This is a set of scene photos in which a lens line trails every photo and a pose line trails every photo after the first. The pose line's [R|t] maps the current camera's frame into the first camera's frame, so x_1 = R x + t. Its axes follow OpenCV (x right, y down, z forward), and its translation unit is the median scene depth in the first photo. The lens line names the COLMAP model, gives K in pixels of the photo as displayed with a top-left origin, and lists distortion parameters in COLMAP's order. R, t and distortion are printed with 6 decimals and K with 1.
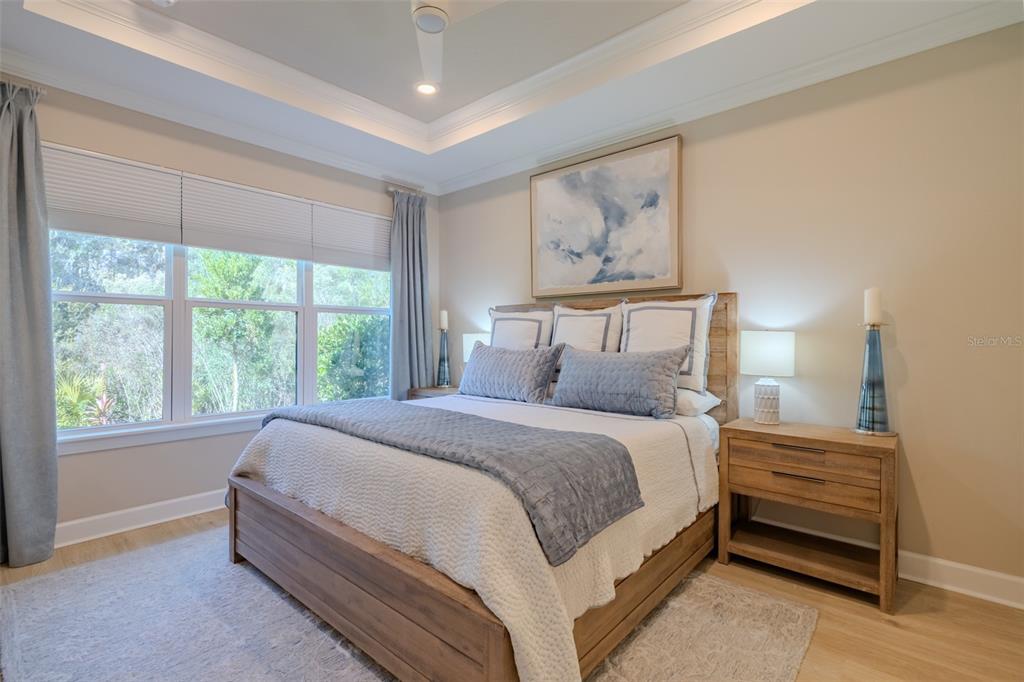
lens RADIAL K [[473.5, 0, 511.5], [0, 473.5, 337.7], [0, 0, 1]] dist [-0.004568, -0.000189]
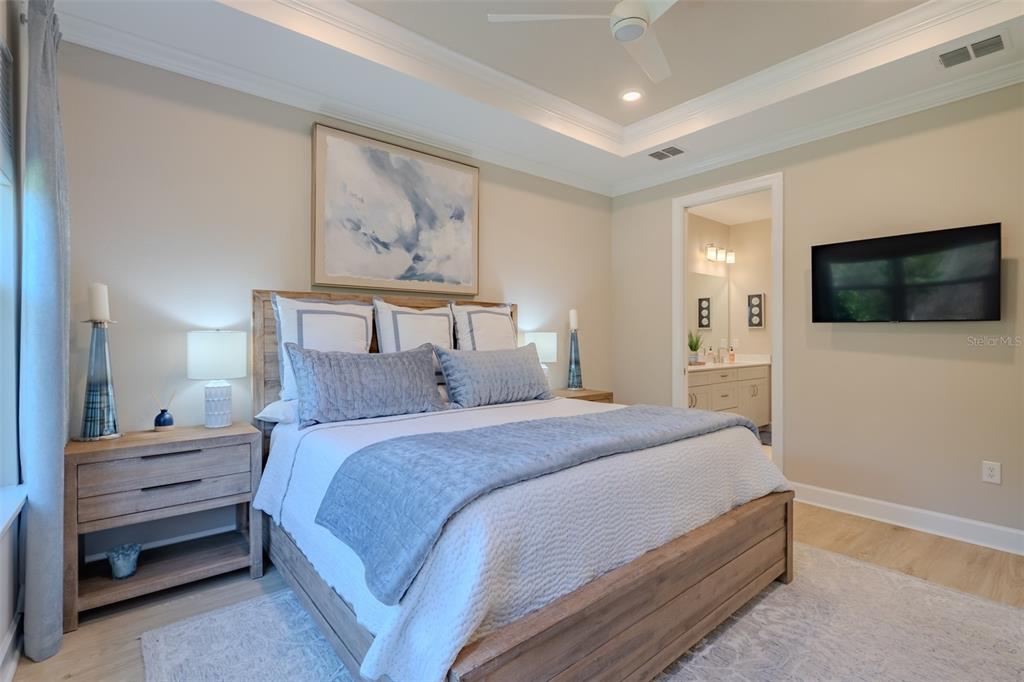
lens RADIAL K [[473.5, 0, 511.5], [0, 473.5, 337.7], [0, 0, 1]] dist [-0.004568, -0.000189]
pose [[0.160991, -0.004294, 0.986946, -0.738082], [0.002231, 0.999990, 0.003987, -0.002929], [-0.986953, 0.001560, 0.160999, 0.652709]]
